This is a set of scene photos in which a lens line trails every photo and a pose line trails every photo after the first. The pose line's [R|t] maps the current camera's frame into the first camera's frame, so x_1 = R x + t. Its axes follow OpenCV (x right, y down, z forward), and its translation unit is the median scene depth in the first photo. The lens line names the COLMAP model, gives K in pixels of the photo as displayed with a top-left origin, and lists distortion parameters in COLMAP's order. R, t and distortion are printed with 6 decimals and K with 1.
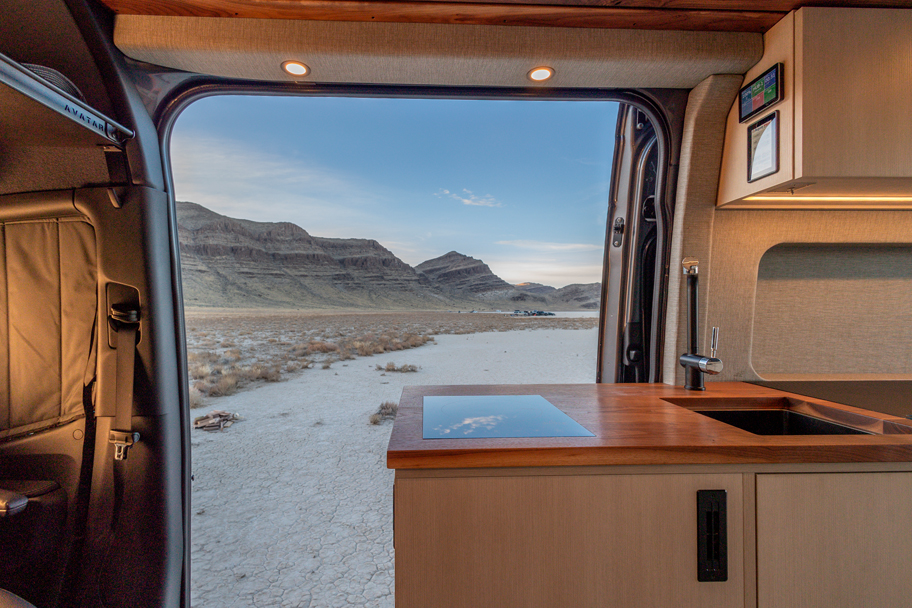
lens RADIAL K [[440.4, 0, 430.9], [0, 440.4, 303.7], [0, 0, 1]] dist [0.017130, -0.004874]
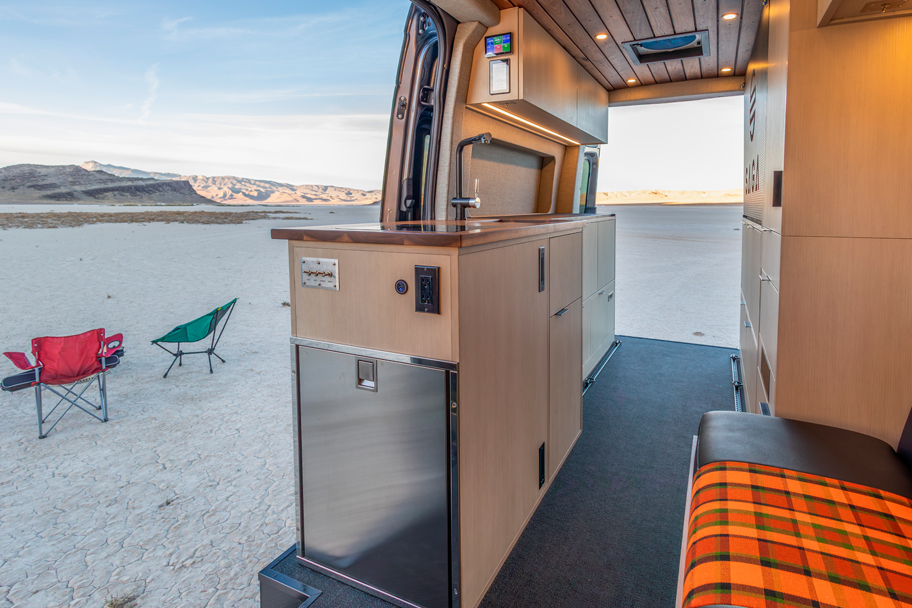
lens RADIAL K [[466.2, 0, 523.9], [0, 466.2, 223.9], [0, 0, 1]] dist [0.016916, 0.001116]
pose [[0.418794, -0.027838, 0.907655, -0.756814], [-0.019549, 0.999022, 0.039660, 0.129858], [-0.907871, -0.034354, 0.417840, 0.105502]]
